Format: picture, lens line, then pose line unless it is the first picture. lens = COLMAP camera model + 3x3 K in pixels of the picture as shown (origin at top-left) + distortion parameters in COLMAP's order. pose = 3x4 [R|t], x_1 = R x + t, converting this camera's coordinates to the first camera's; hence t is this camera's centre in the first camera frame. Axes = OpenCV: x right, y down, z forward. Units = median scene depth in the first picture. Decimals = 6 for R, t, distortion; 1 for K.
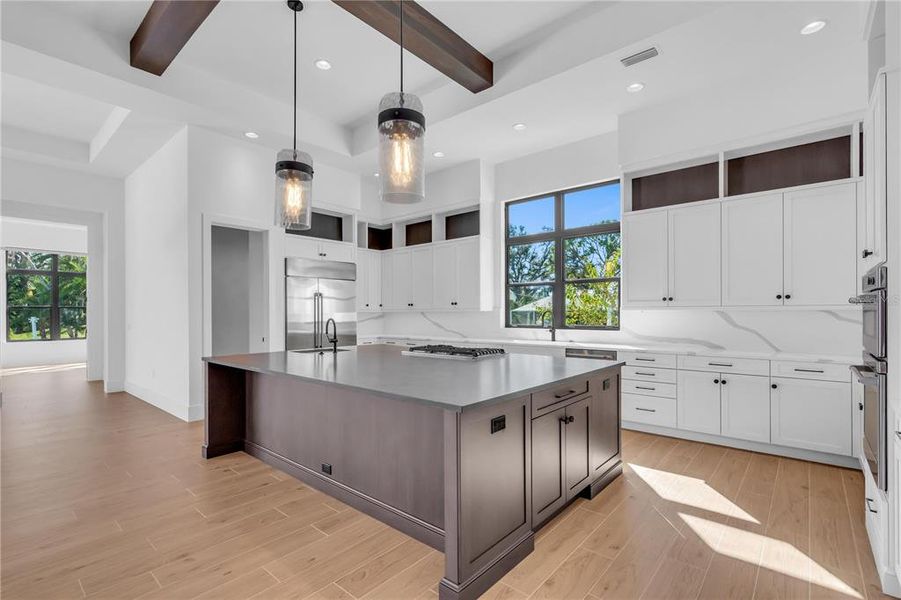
lens RADIAL K [[415.7, 0, 454.1], [0, 415.7, 312.6], [0, 0, 1]] dist [-0.001108, 0.000123]
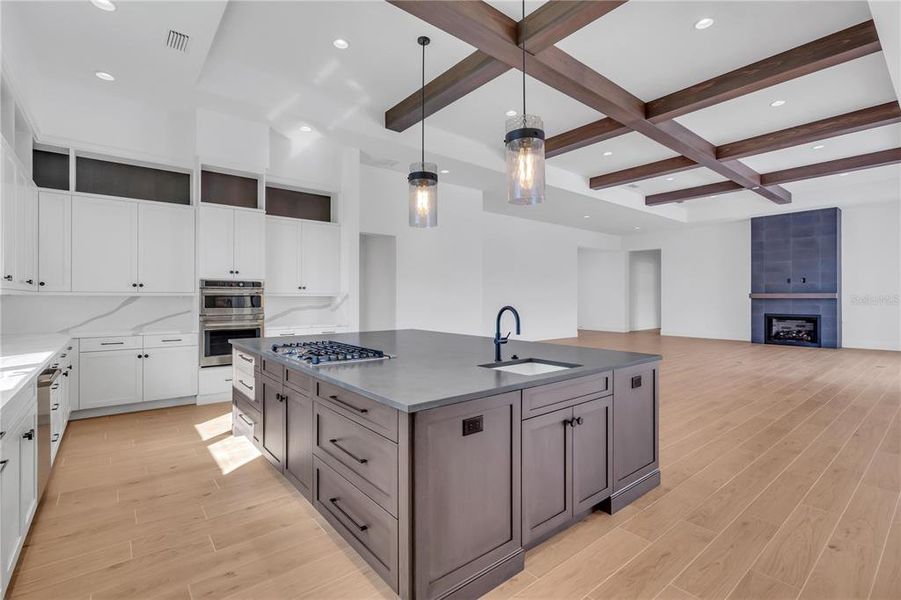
lens RADIAL K [[410.9, 0, 451.2], [0, 410.9, 299.2], [0, 0, 1]] dist [0.001297, 0.000432]
pose [[-0.984345, 0.003008, 0.176229, -0.286234], [0.004138, 0.999973, 0.006048, -0.000350], [-0.176206, 0.006682, -0.984331, 1.418906]]
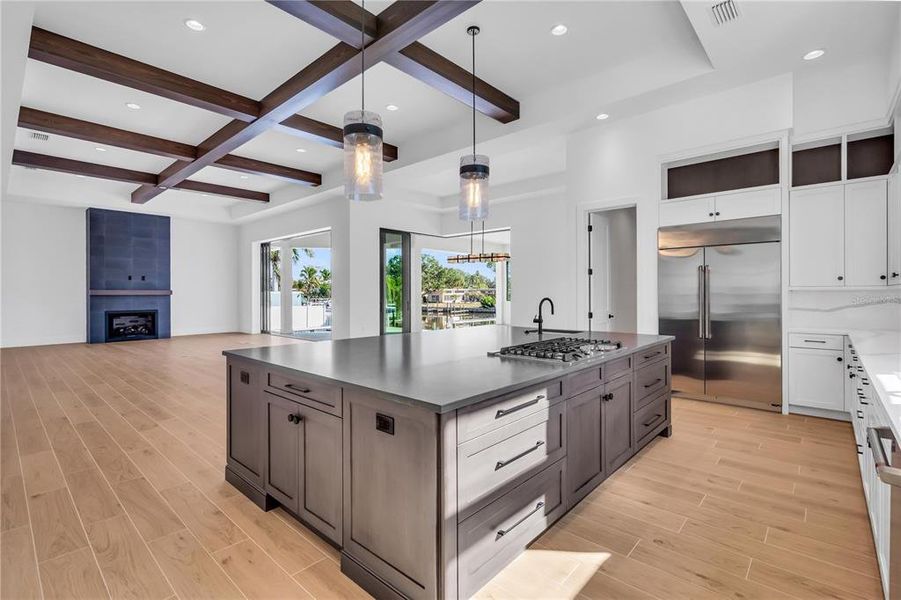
lens RADIAL K [[416.7, 0, 445.3], [0, 416.7, 291.0], [0, 0, 1]] dist [-0.000914, -0.000255]
pose [[-0.033959, -0.001390, -0.999422, 0.596686], [0.001528, 0.999998, -0.001443, -0.000391], [0.999422, -0.001576, -0.033956, 0.712665]]
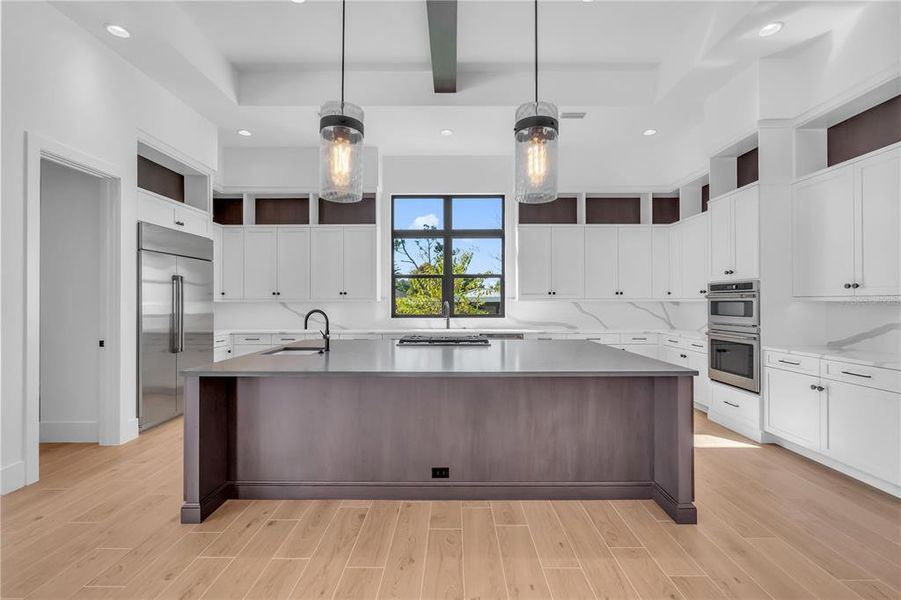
lens RADIAL K [[410.9, 0, 451.2], [0, 410.9, 299.2], [0, 0, 1]] dist [0.001297, 0.000432]
pose [[0.762011, 0.007566, 0.647520, -0.552971], [-0.001839, 0.999953, -0.009520, -0.000016], [-0.647561, 0.006063, 0.761989, 0.182411]]
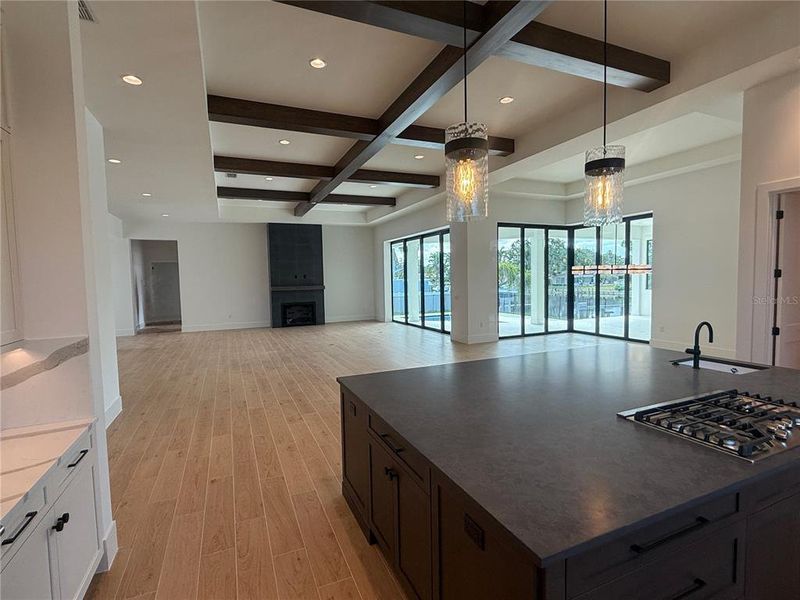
lens RADIAL K [[391.9, 0, 397.5], [0, 391.9, 300.6], [0, 0, 1]] dist [-0.001438, -0.000334]
pose [[-0.436087, 0.065470, -0.897520, 0.503600], [0.021458, 0.997823, 0.062361, -0.070420], [0.899648, 0.007935, -0.436543, 0.720090]]
